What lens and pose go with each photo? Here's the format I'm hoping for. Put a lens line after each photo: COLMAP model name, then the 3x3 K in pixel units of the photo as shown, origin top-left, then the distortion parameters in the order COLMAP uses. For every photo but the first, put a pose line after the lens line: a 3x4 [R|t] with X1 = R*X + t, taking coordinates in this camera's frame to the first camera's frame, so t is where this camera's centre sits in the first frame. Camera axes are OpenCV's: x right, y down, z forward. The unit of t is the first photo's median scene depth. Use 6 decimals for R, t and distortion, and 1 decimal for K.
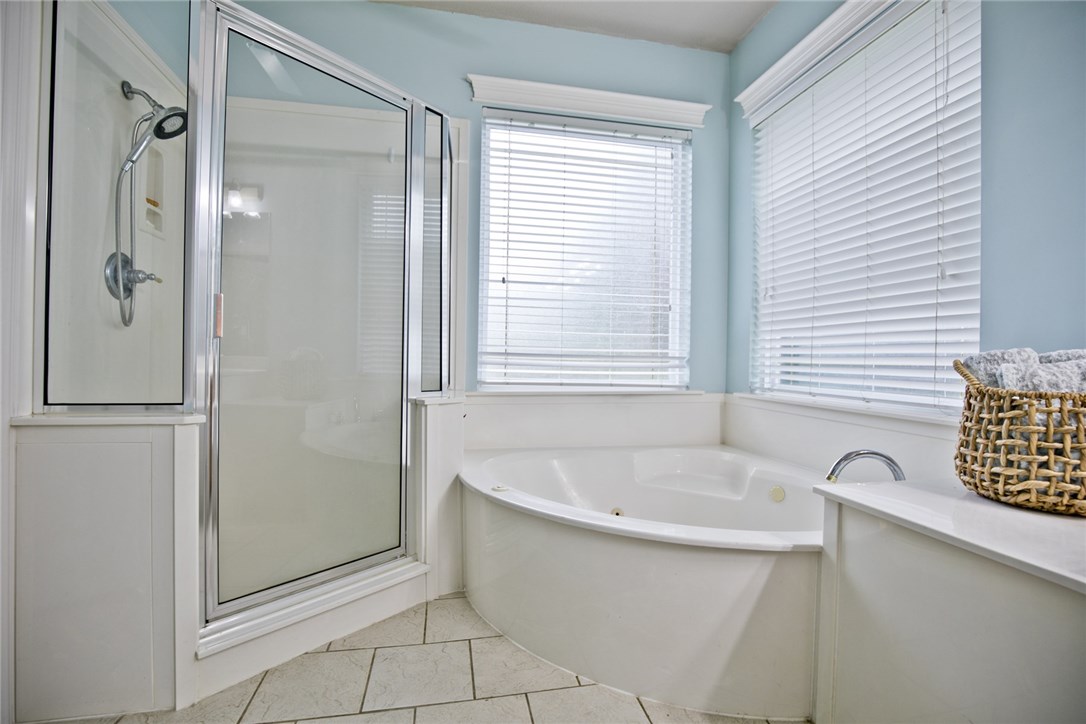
lens RADIAL K [[493.1, 0, 543.0], [0, 493.1, 362.0], [0, 0, 1]] dist [-0.034964, -0.000111]
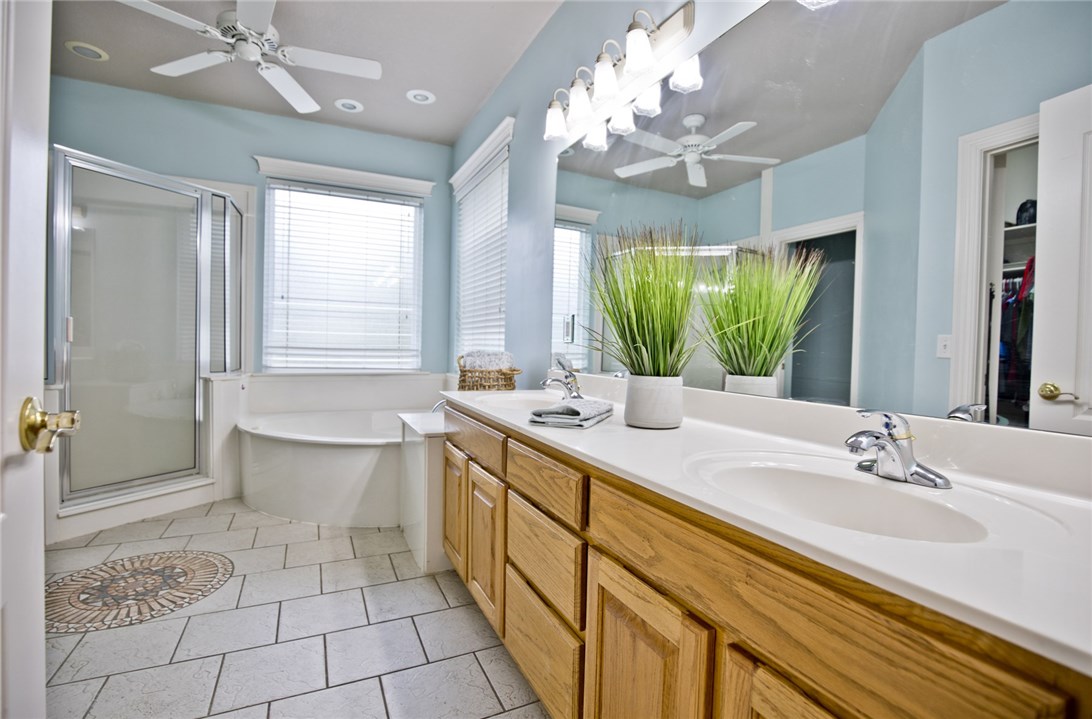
lens RADIAL K [[513.2, 0, 544.3], [0, 513.2, 355.9], [0, 0, 1]] dist [-0.017530, -0.000090]
pose [[0.973550, 0.001001, 0.228472, 0.335917], [-0.005004, 0.999844, 0.016942, -0.021409], [-0.228420, -0.017637, 0.973403, -0.671593]]
